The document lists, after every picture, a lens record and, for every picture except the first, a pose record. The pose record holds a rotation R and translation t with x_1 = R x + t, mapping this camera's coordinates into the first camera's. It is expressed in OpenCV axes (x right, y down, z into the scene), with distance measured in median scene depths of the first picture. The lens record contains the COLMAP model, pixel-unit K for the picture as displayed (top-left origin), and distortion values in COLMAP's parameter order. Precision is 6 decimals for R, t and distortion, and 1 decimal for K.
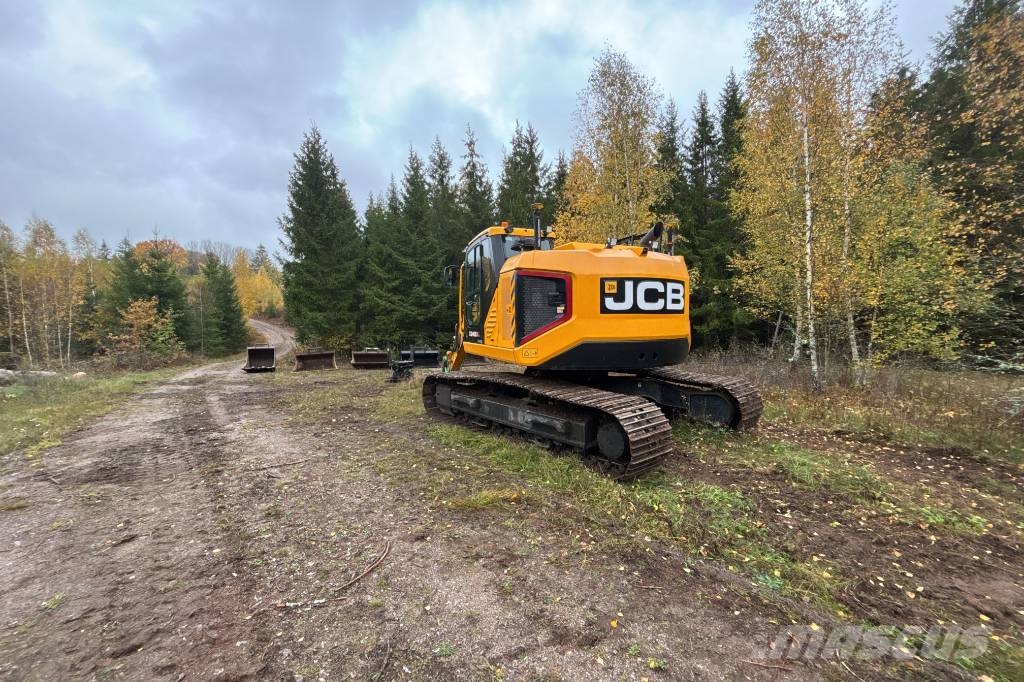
lens RADIAL K [[408.4, 0, 511.6], [0, 408.4, 342.3], [0, 0, 1]] dist [-0.000119, -0.000203]
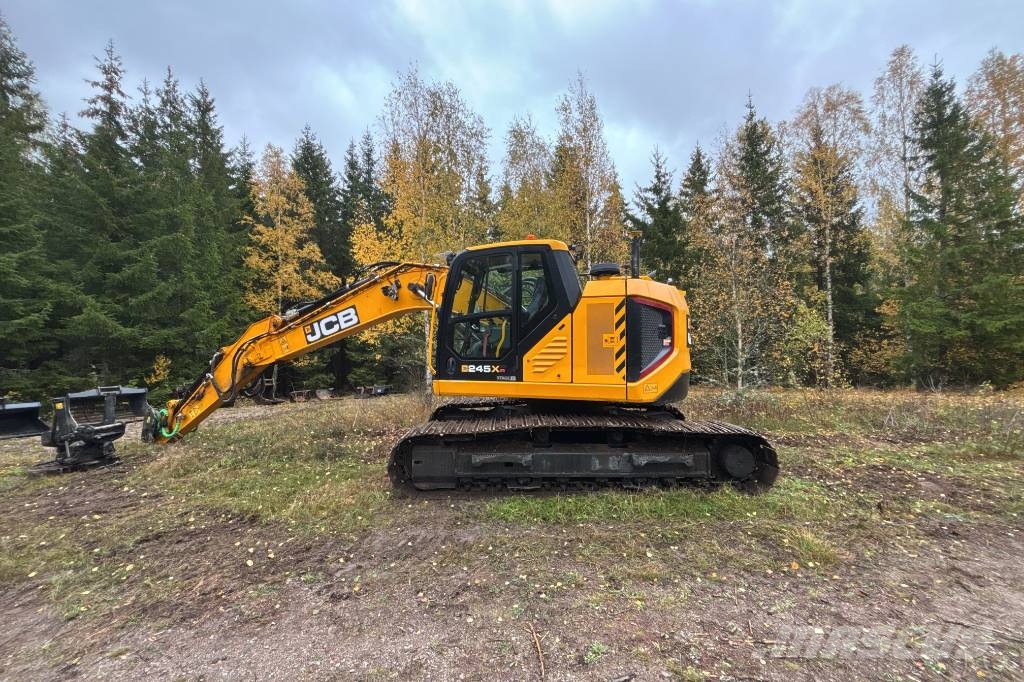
lens RADIAL K [[408.4, 0, 511.7], [0, 408.4, 334.3], [0, 0, 1]] dist [0.001239, -0.001293]
pose [[0.625944, 0.036041, 0.779035, -0.955371], [0.032045, 0.996899, -0.071868, -0.041525], [-0.779209, 0.069949, 0.622848, 0.720093]]
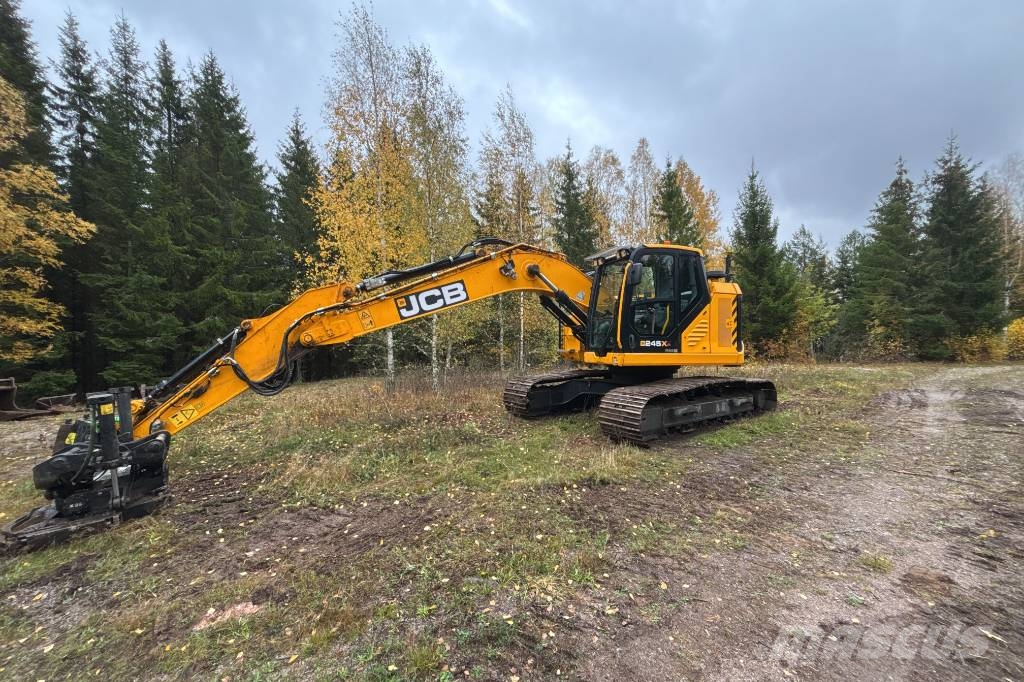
lens RADIAL K [[408.4, 0, 511.7], [0, 408.4, 334.3], [0, 0, 1]] dist [0.001239, -0.001293]
pose [[0.045615, 0.029486, 0.998524, -1.556661], [0.039691, 0.998721, -0.031305, -0.037300], [-0.998170, 0.041060, 0.044386, 1.906320]]
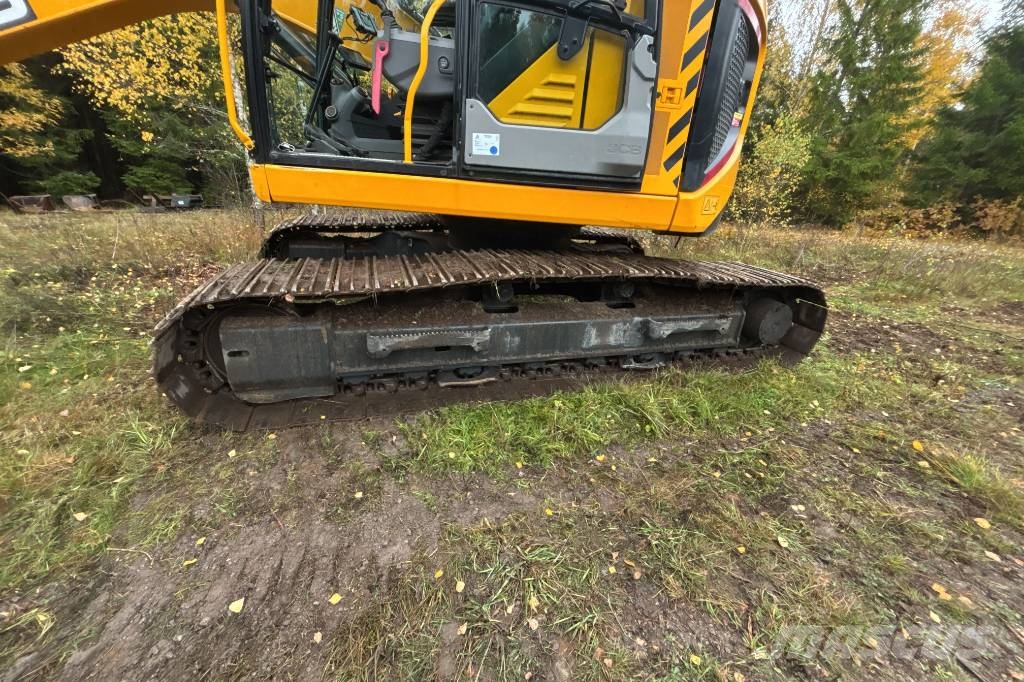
lens RADIAL K [[408.4, 0, 511.6], [0, 408.4, 342.3], [0, 0, 1]] dist [-0.000119, -0.000203]
pose [[0.349385, -0.324548, 0.878976, -0.580232], [-0.030553, 0.933650, 0.356881, 0.013026], [-0.936481, -0.151544, 0.316288, 1.139354]]
